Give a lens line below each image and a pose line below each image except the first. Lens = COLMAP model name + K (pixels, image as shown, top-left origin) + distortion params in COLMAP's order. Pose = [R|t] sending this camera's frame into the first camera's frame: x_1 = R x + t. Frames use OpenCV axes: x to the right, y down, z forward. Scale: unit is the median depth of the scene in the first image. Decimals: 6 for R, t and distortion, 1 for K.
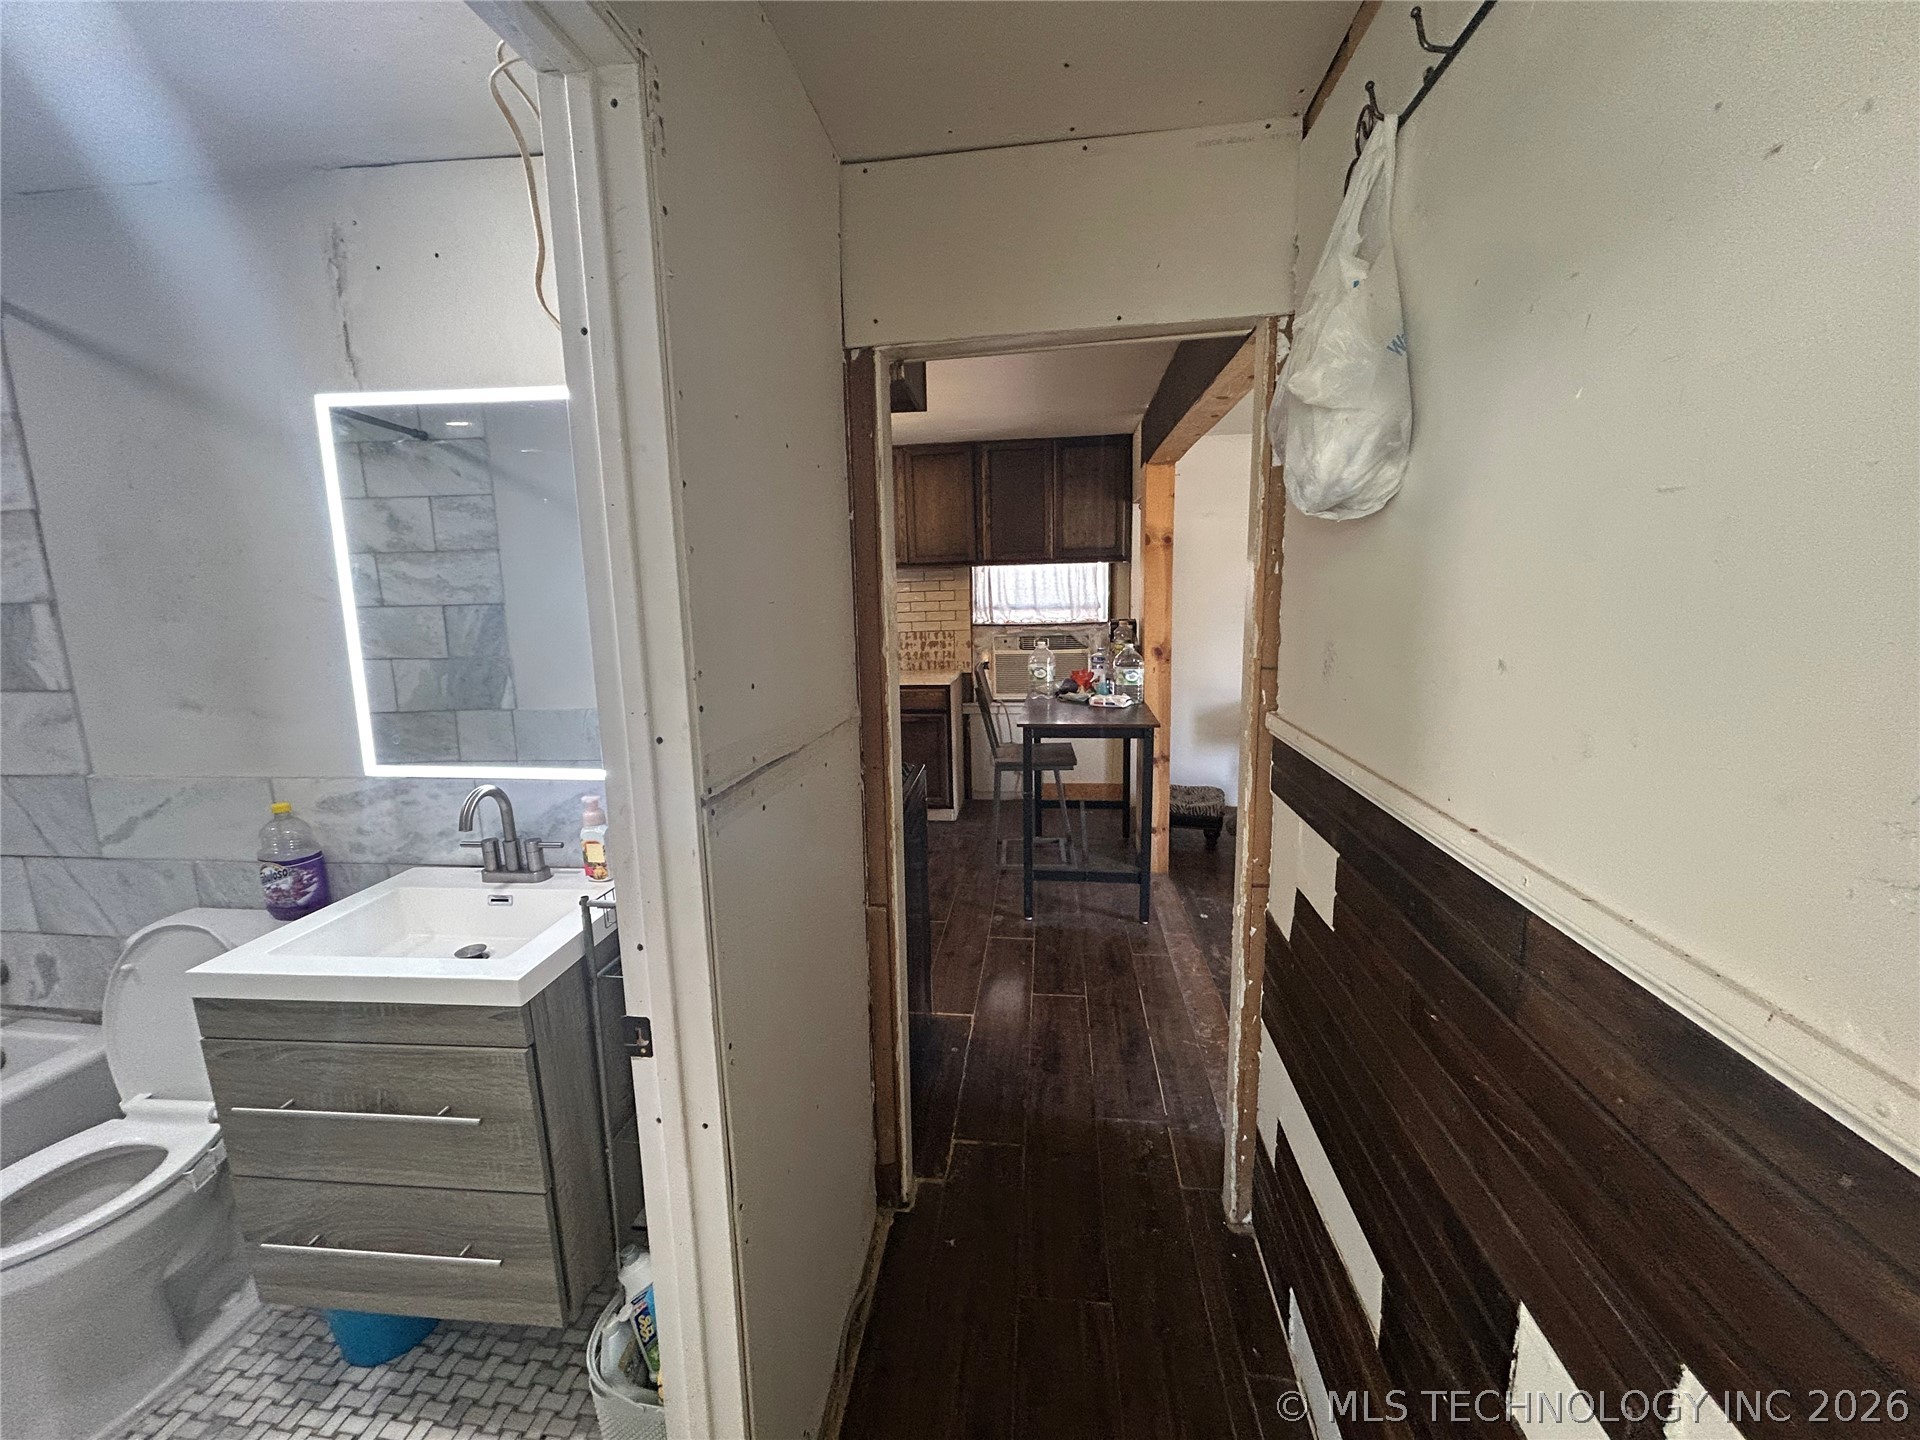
lens RADIAL K [[773.1, 0, 961.4], [0, 773.1, 721.1], [0, 0, 1]] dist [-0.002405, 0.000855]
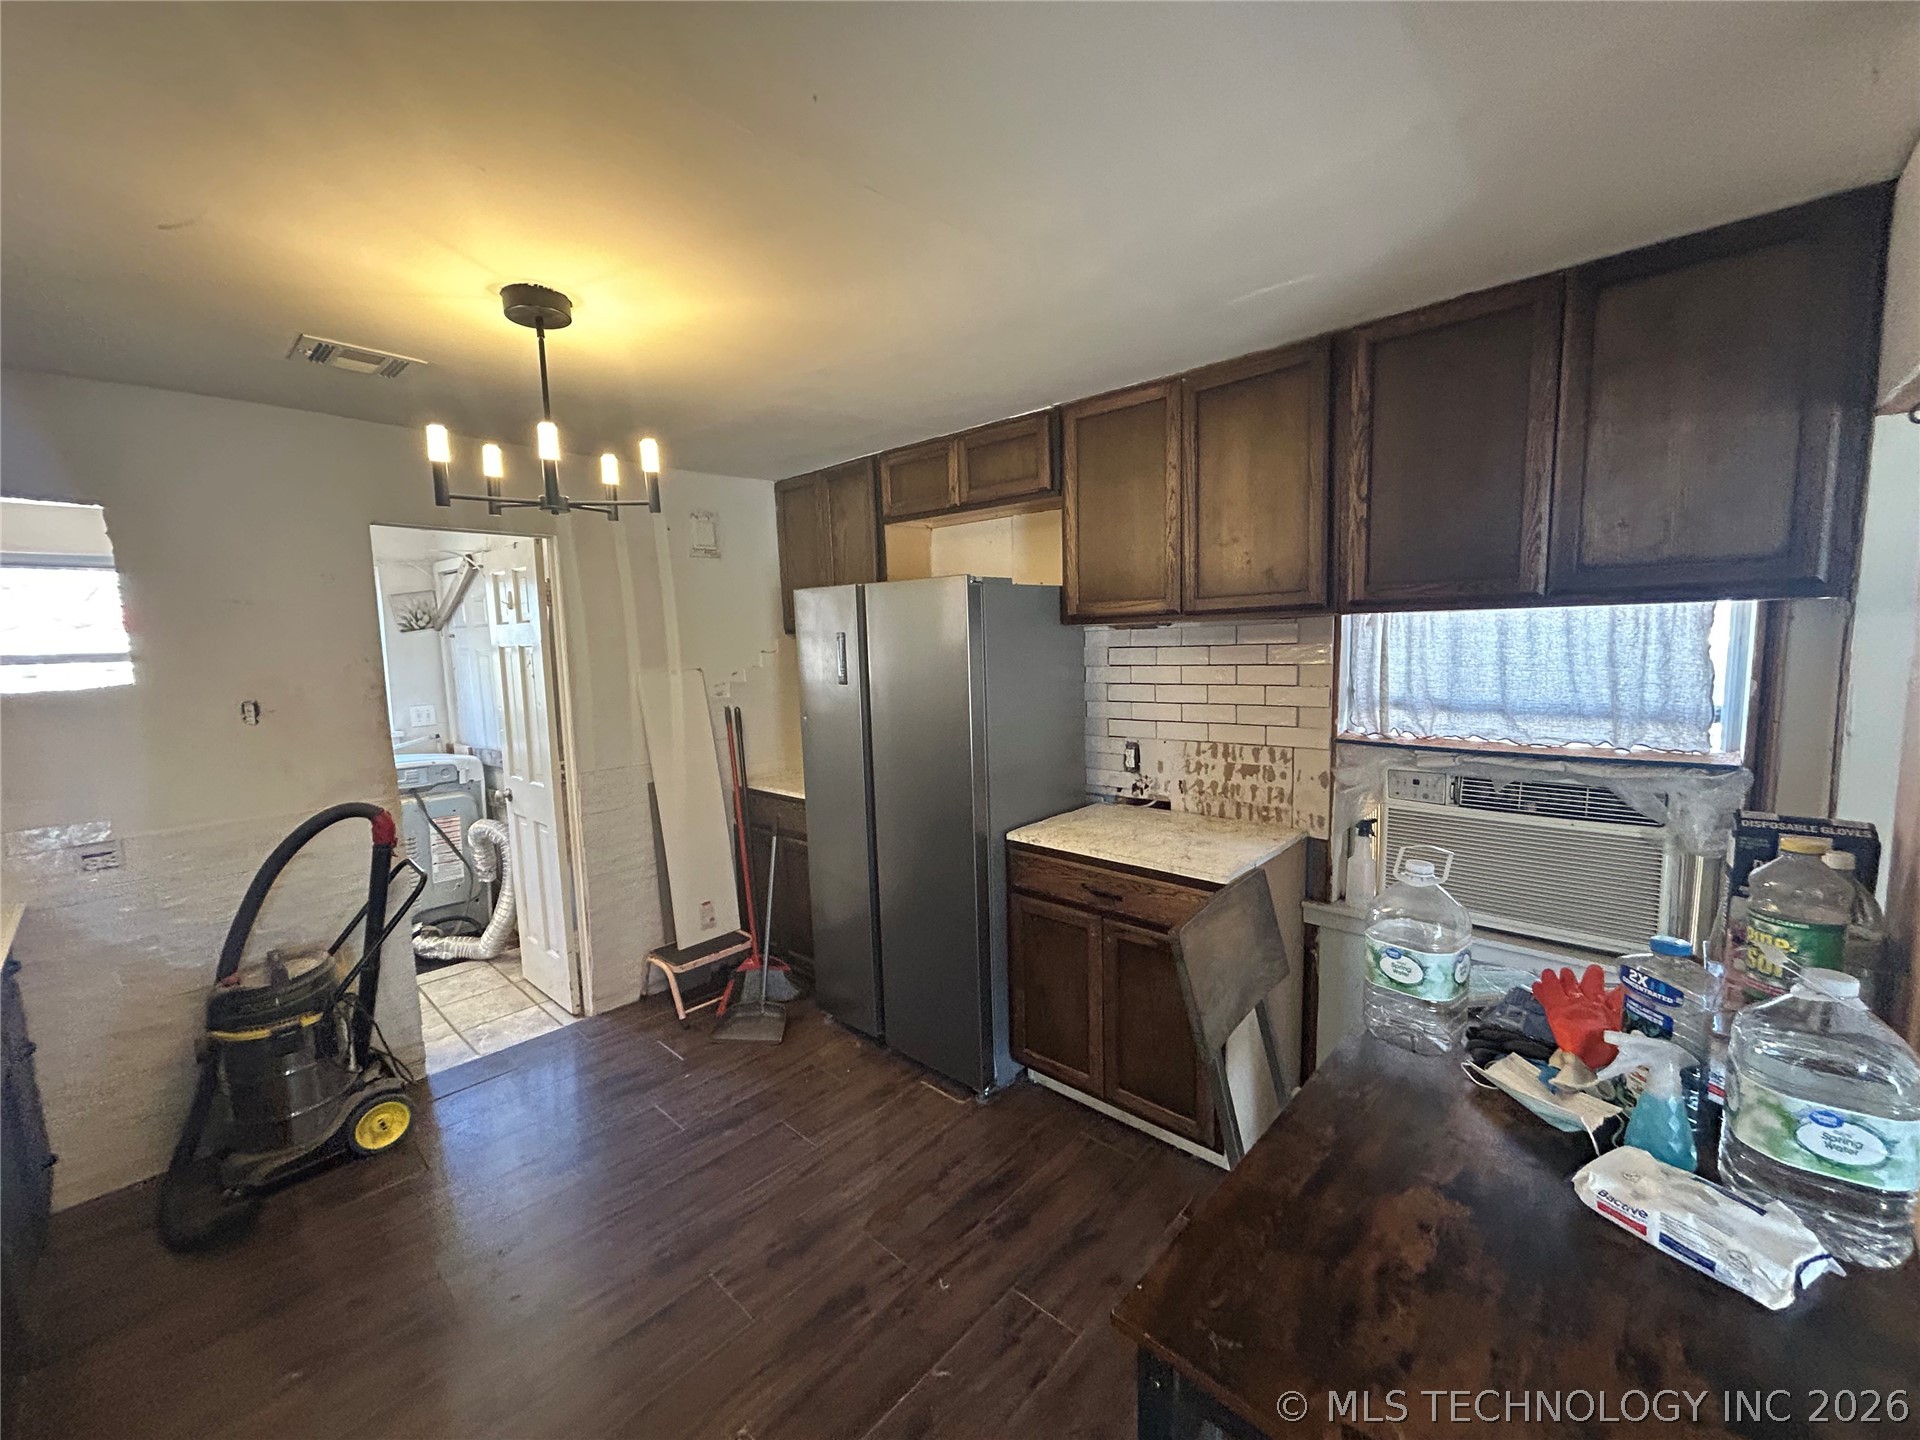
lens RADIAL K [[773.1, 0, 957.8], [0, 773.1, 719.1], [0, 0, 1]] dist [-0.002405, 0.000855]
pose [[0.808285, 0.065665, -0.585119, 0.092676], [-0.094164, 0.995387, -0.018372, -0.097049], [0.581213, 0.069947, 0.810740, 0.446550]]
